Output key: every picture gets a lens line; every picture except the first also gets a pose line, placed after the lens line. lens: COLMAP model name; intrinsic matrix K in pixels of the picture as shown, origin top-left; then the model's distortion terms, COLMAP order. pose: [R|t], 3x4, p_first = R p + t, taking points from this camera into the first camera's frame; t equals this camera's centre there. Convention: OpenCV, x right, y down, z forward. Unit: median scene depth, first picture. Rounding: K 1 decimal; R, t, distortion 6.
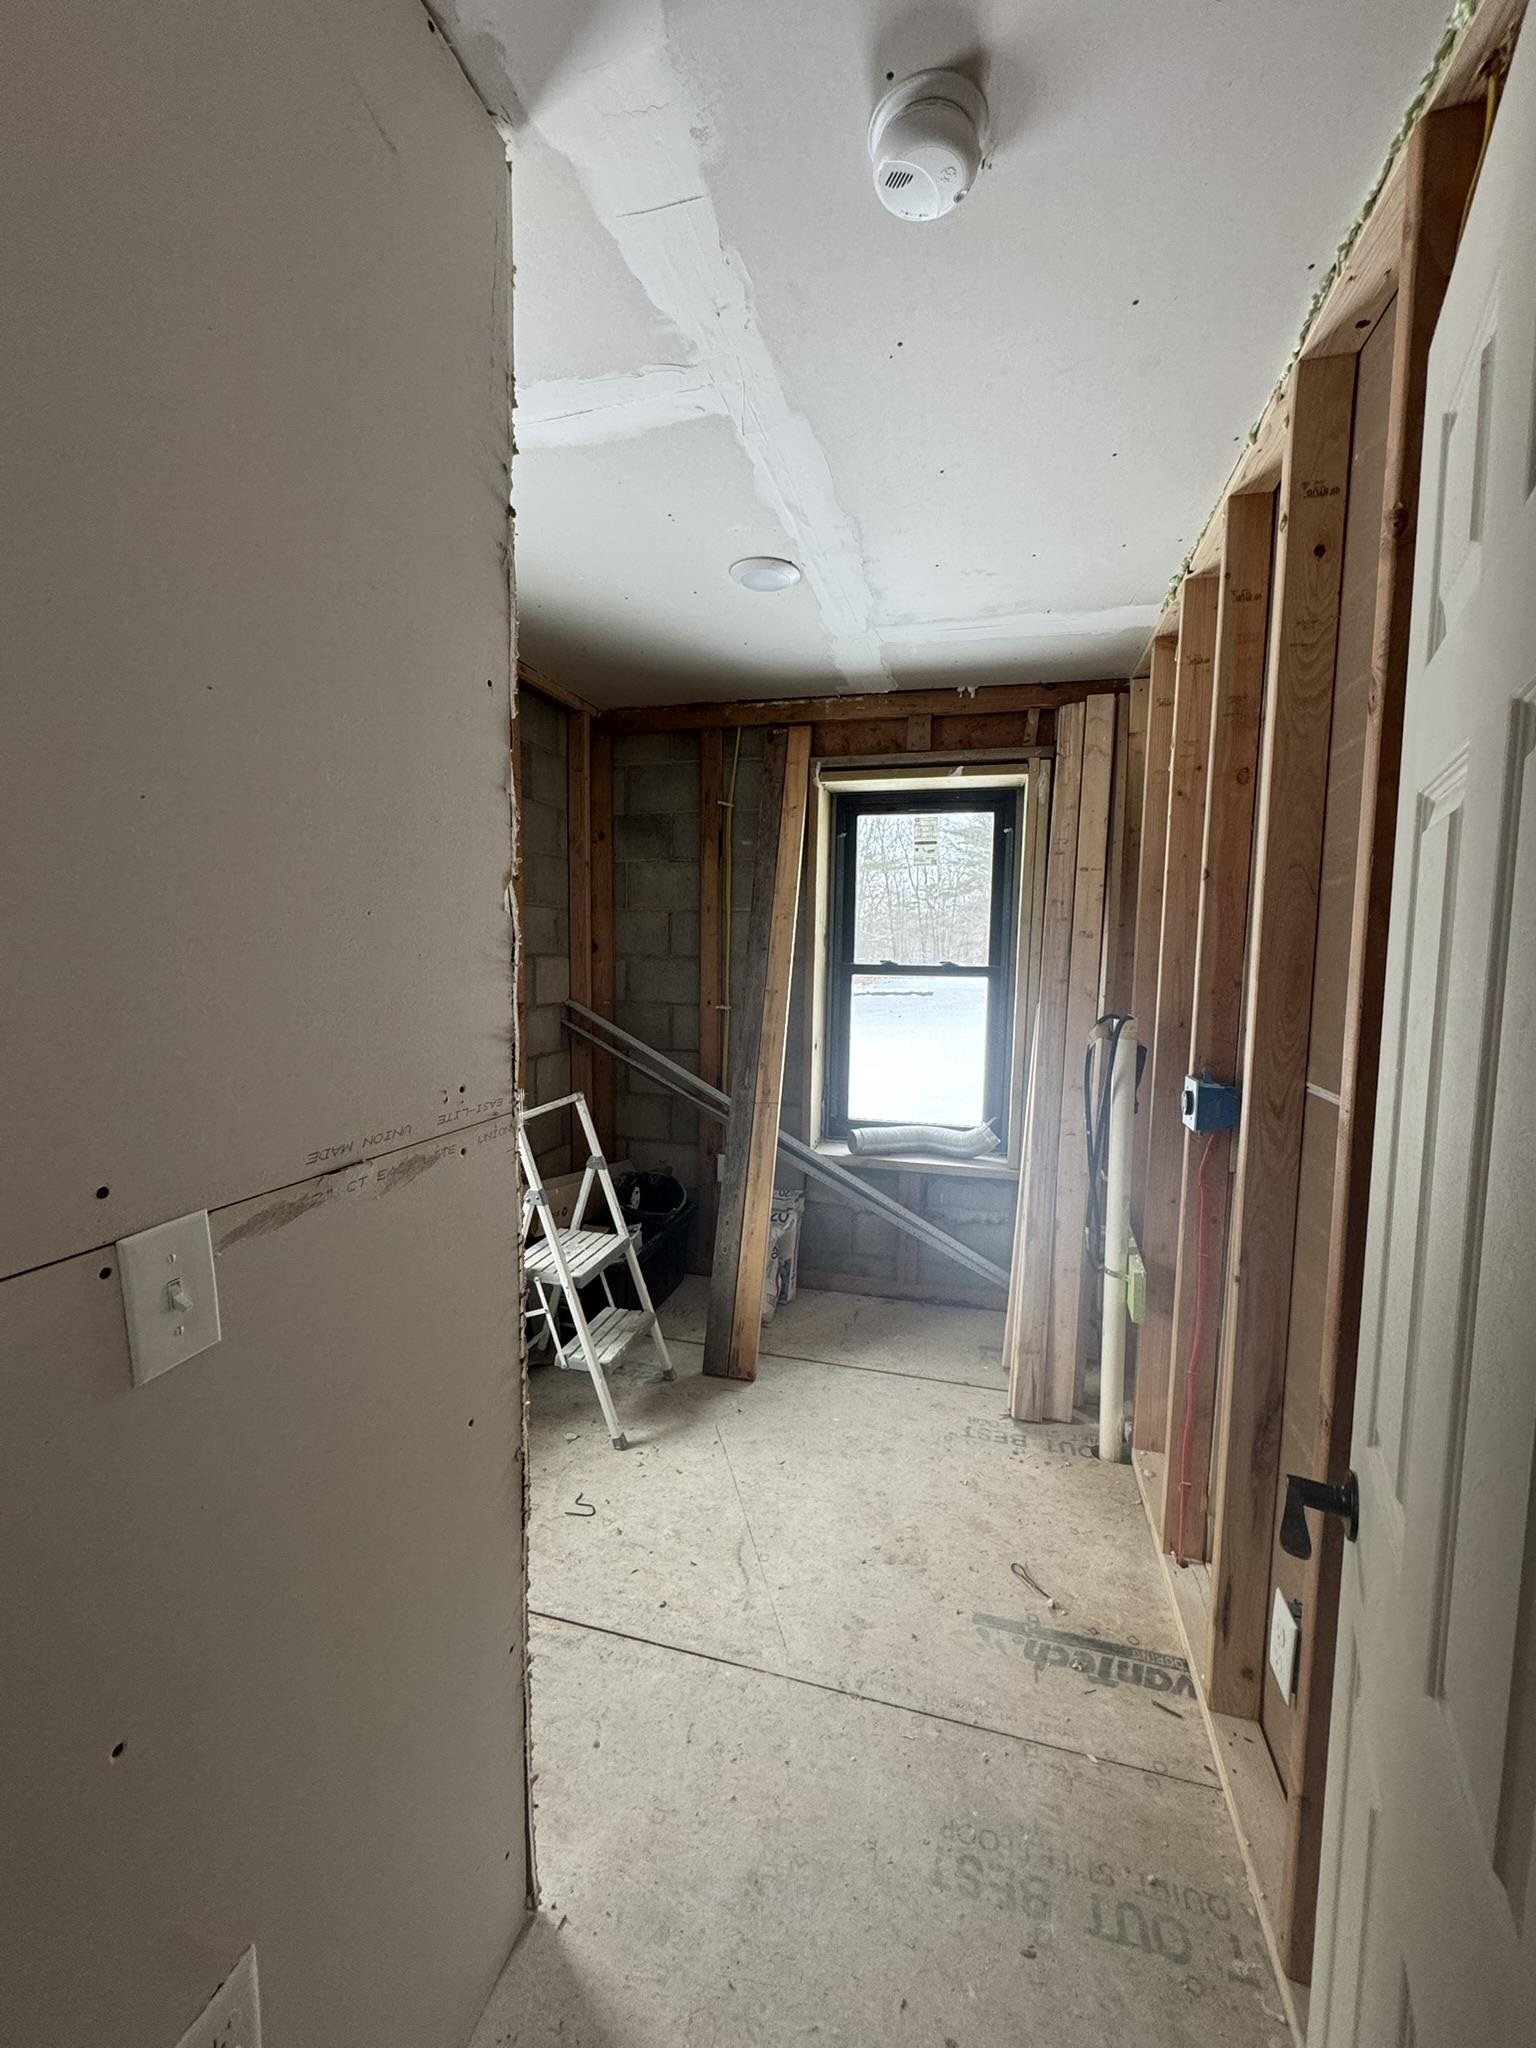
lens RADIAL K [[811.4, 0, 769.3], [0, 811.4, 1018.1], [0, 0, 1]] dist [-0.002736, 0.000039]
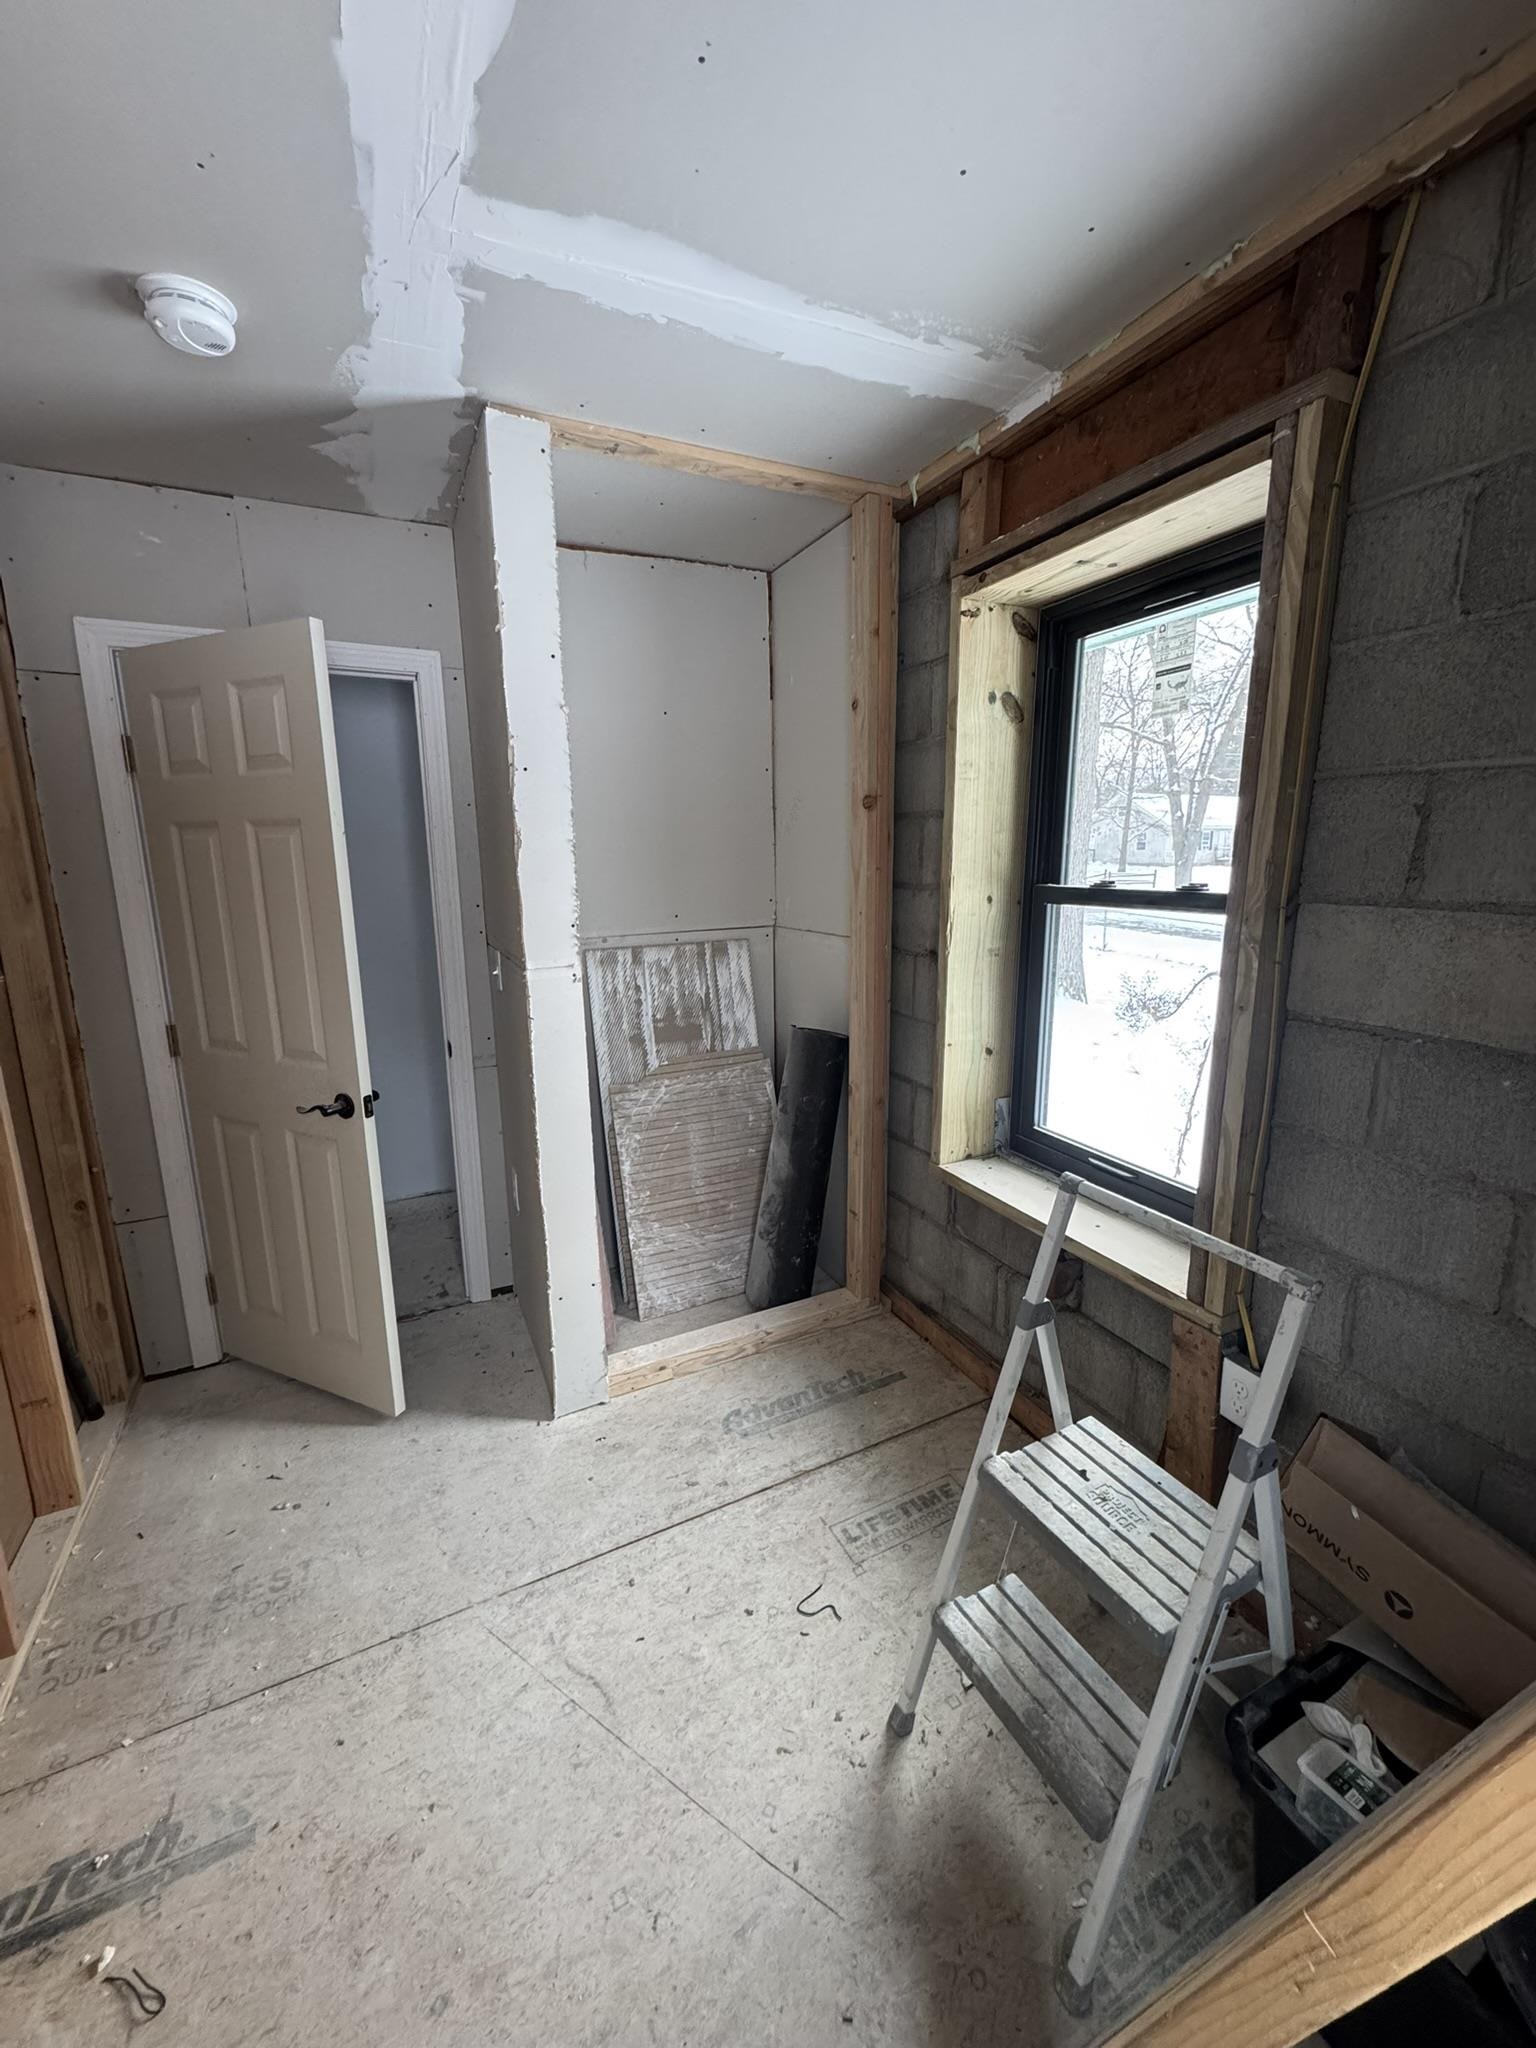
lens RADIAL K [[811.4, 0, 773.8], [0, 811.4, 1024.3], [0, 0, 1]] dist [-0.002736, 0.000039]
pose [[-0.748121, 0.128380, -0.651025, 0.291575], [-0.058357, 0.964575, 0.257272, -0.168480], [0.660991, 0.230463, -0.714127, 1.707456]]
